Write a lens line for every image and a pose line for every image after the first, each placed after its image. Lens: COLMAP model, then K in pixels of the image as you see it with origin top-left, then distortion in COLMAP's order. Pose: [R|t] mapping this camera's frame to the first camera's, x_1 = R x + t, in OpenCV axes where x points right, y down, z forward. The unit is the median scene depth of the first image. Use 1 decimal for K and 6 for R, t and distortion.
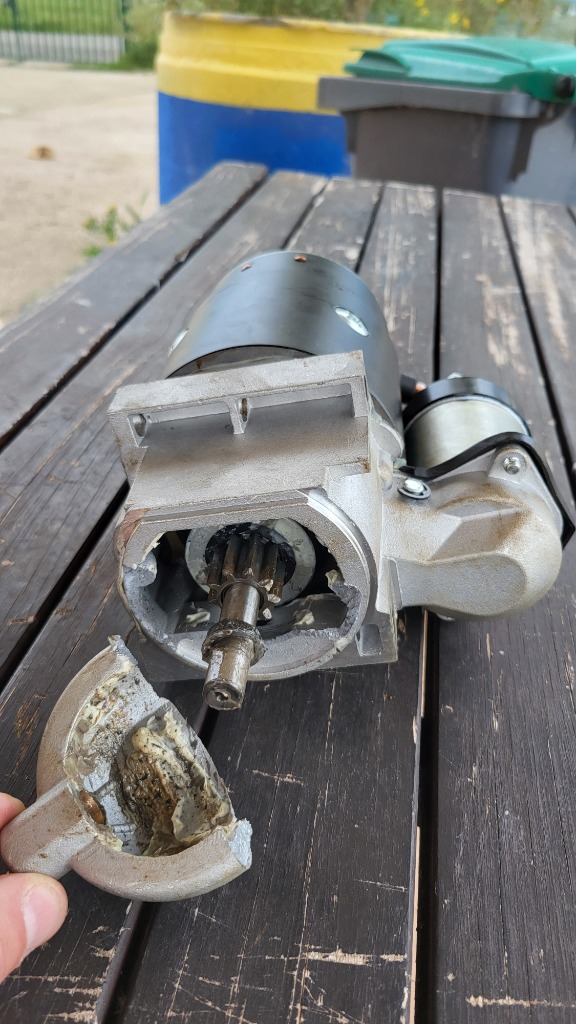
lens RADIAL K [[828.9, 0, 288.0], [0, 828.9, 512.0], [0, 0, 1]] dist [-0.002291, -0.005149]
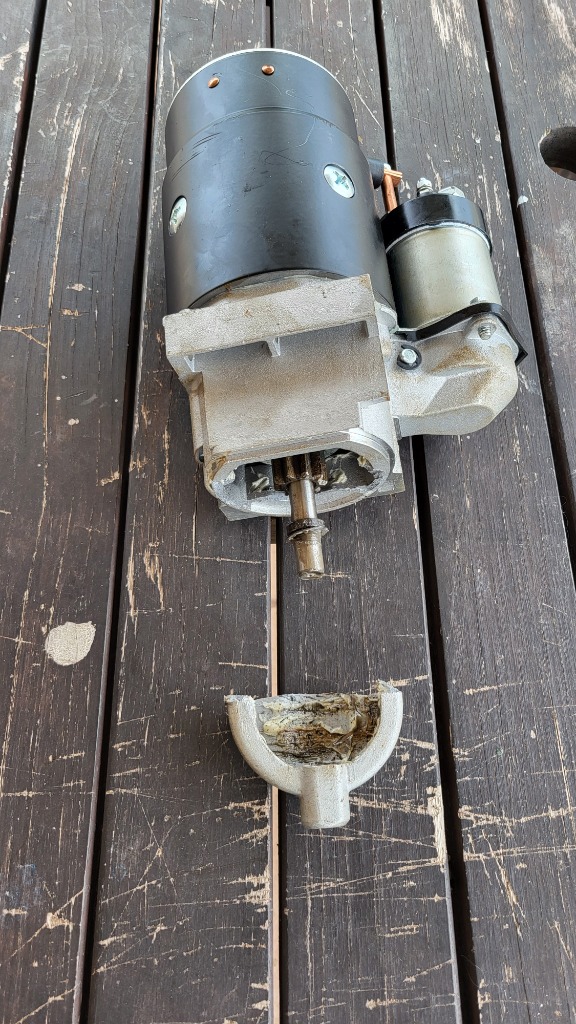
lens RADIAL K [[857.9, 0, 288.0], [0, 857.9, 512.0], [0, 0, 1]] dist [0.014099, 0.000184]
pose [[0.982162, -0.173275, 0.073024, -0.175040], [0.098462, 0.804785, 0.585343, -0.655947], [-0.160194, -0.567712, 0.807491, -0.177203]]
